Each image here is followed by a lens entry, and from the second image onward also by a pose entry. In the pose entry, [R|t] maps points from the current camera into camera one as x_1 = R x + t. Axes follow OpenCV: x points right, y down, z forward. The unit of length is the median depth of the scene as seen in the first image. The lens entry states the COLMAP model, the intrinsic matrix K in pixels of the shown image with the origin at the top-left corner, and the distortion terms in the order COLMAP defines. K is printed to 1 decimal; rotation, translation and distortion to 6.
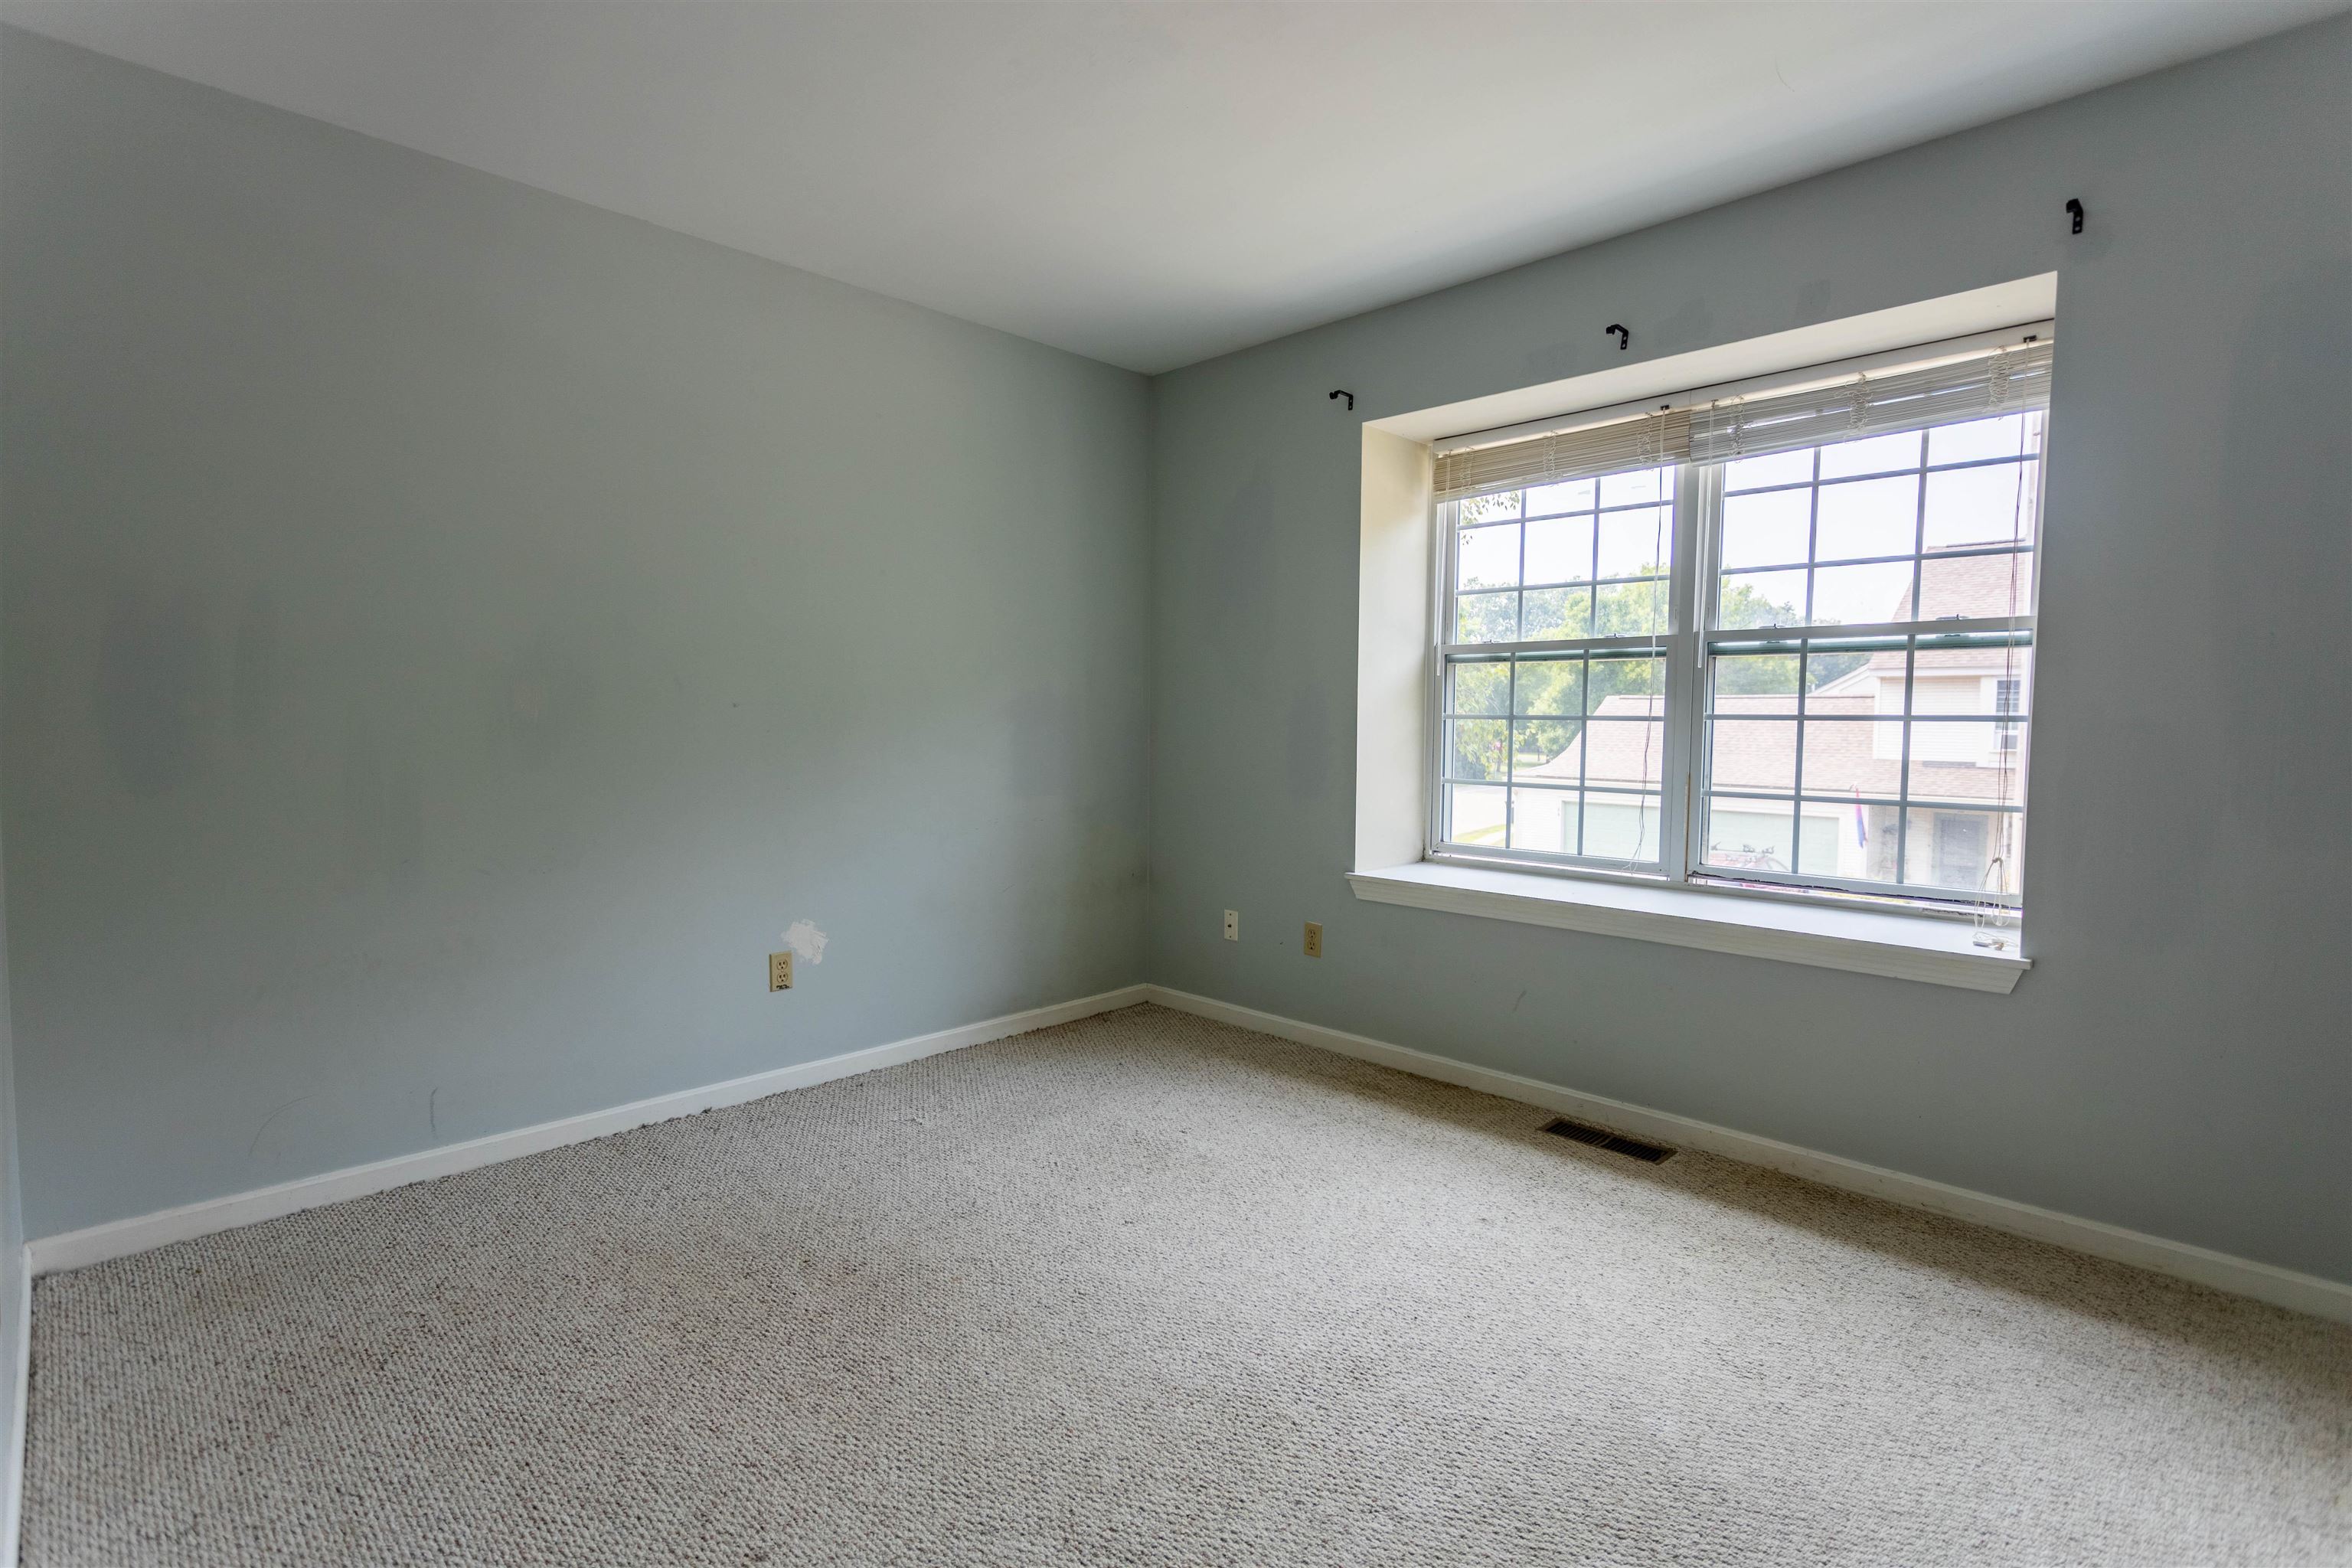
lens RADIAL K [[1107.1, 0, 1167.9], [0, 1107.1, 781.9], [0, 0, 1]] dist [0.001835, -0.001138]
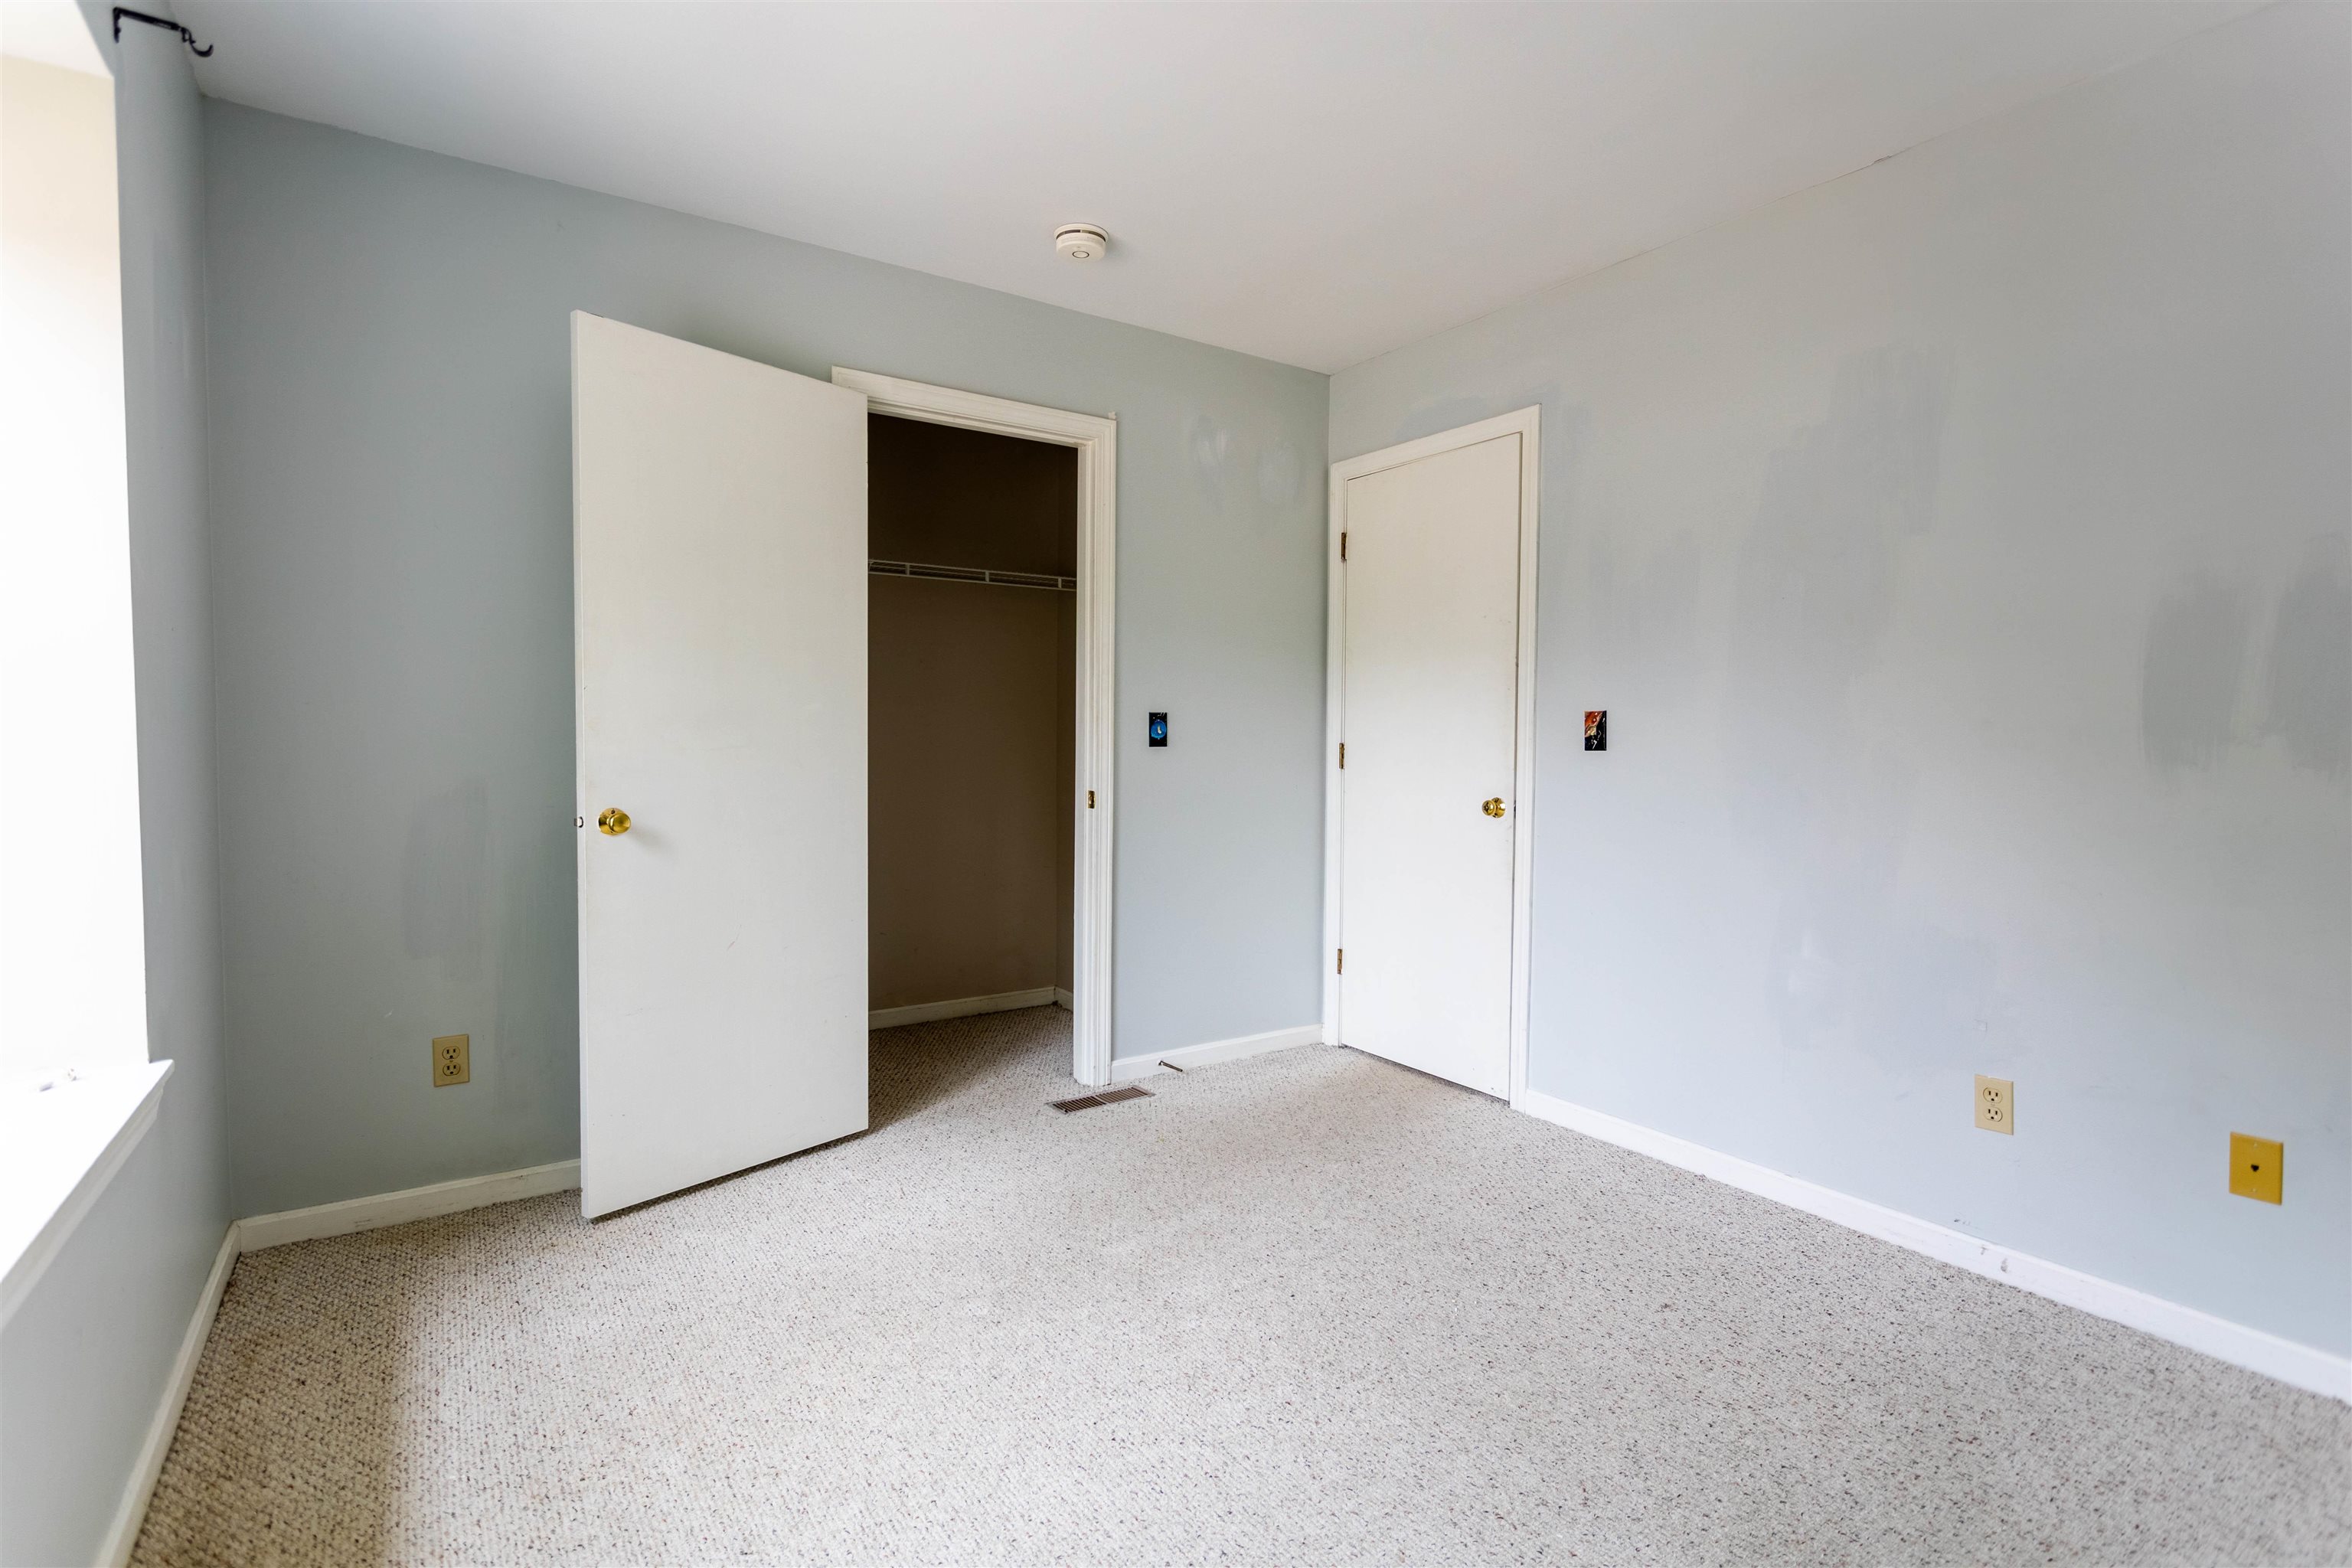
lens RADIAL K [[1107.1, 0, 1167.9], [0, 1107.1, 781.9], [0, 0, 1]] dist [0.001835, -0.001138]
pose [[-0.979771, -0.025229, 0.198525, 0.006522], [-0.005347, 0.994968, 0.100055, -0.078234], [-0.200051, 0.096970, -0.974975, 1.310331]]
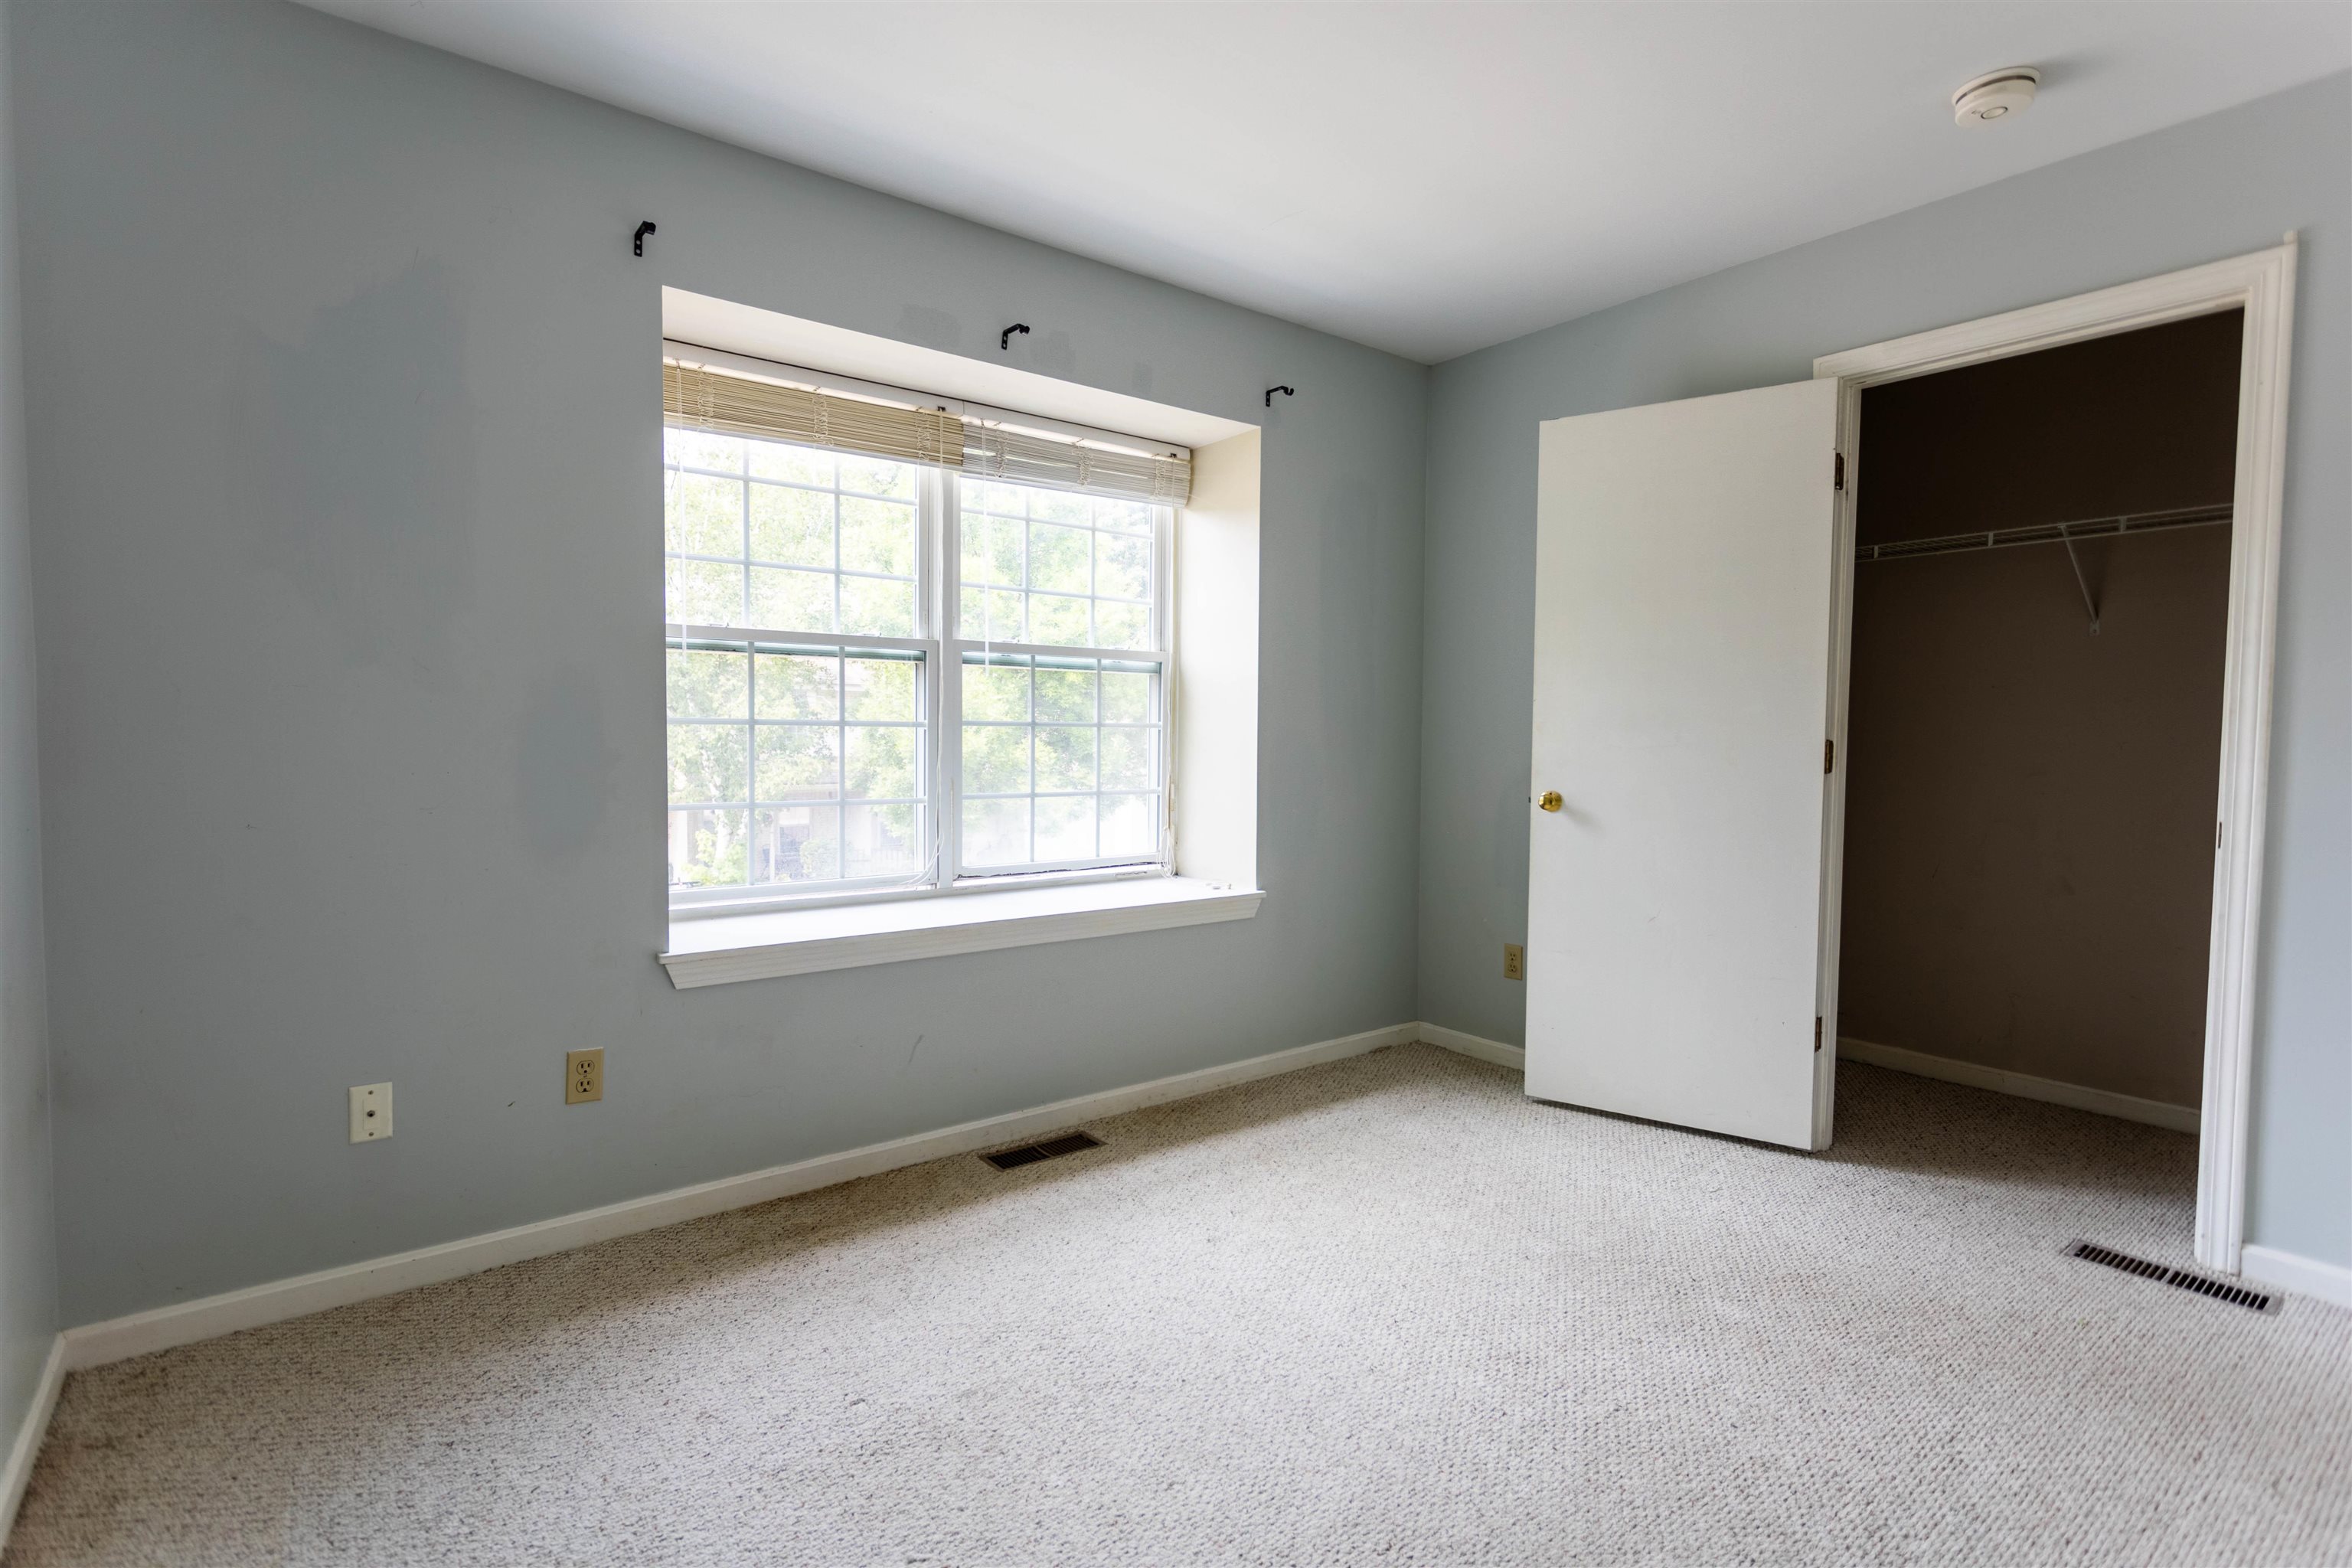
lens RADIAL K [[1107.1, 0, 1167.9], [0, 1107.1, 781.9], [0, 0, 1]] dist [0.001835, -0.001138]
pose [[0.133197, -0.051466, 0.989752, -0.585859], [0.048990, 0.997772, 0.045290, -0.048296], [-0.989878, 0.042456, 0.135422, 0.778076]]
